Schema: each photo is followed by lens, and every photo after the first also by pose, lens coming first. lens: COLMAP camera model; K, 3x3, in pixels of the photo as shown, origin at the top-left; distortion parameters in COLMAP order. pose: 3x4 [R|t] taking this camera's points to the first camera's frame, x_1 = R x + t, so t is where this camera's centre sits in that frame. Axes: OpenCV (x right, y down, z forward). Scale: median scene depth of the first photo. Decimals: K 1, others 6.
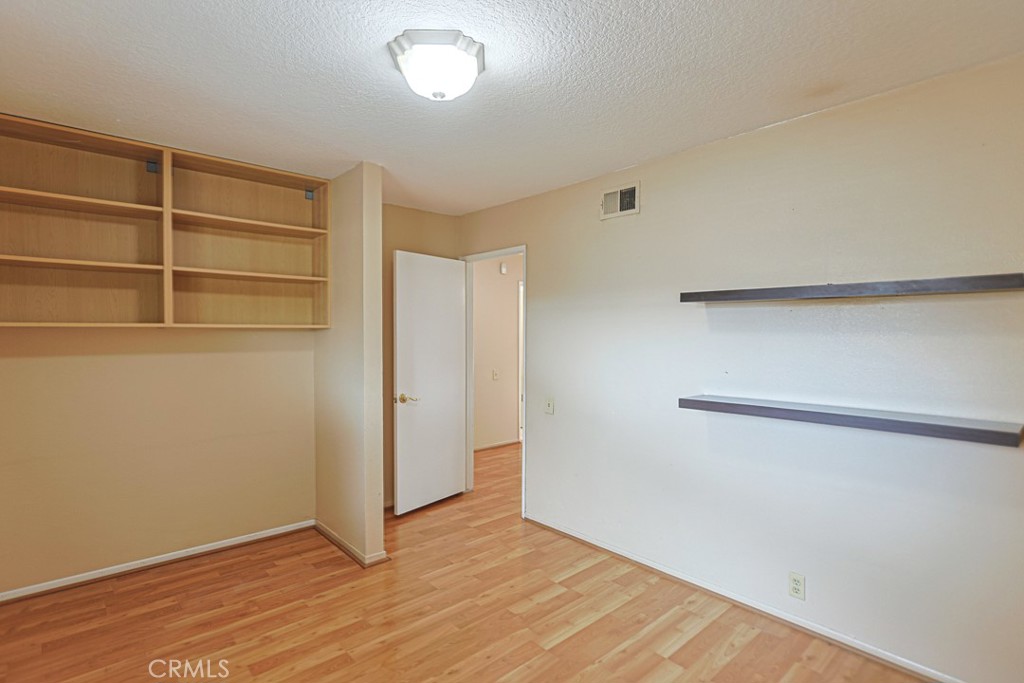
lens RADIAL K [[495.9, 0, 502.4], [0, 495.9, 338.0], [0, 0, 1]] dist [-0.002348, 0.001523]
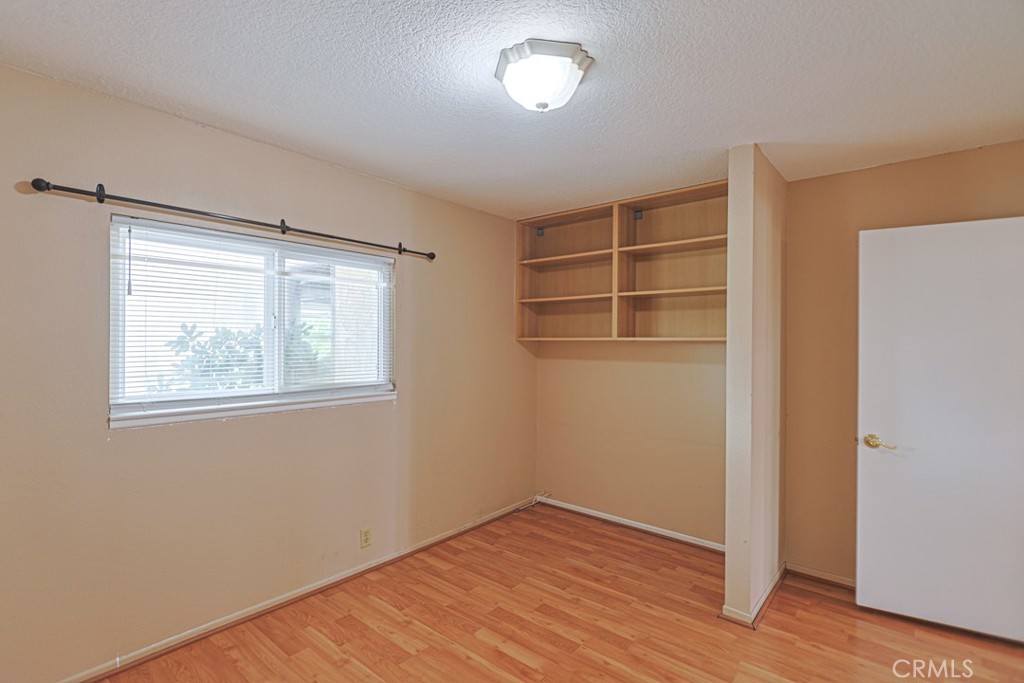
lens RADIAL K [[495.9, 0, 502.7], [0, 495.9, 342.2], [0, 0, 1]] dist [-0.002348, 0.001523]
pose [[0.146955, 0.000233, -0.989143, 0.566206], [-0.017581, 0.999843, -0.002377, -0.008991], [0.988987, 0.017739, 0.146936, 0.527661]]
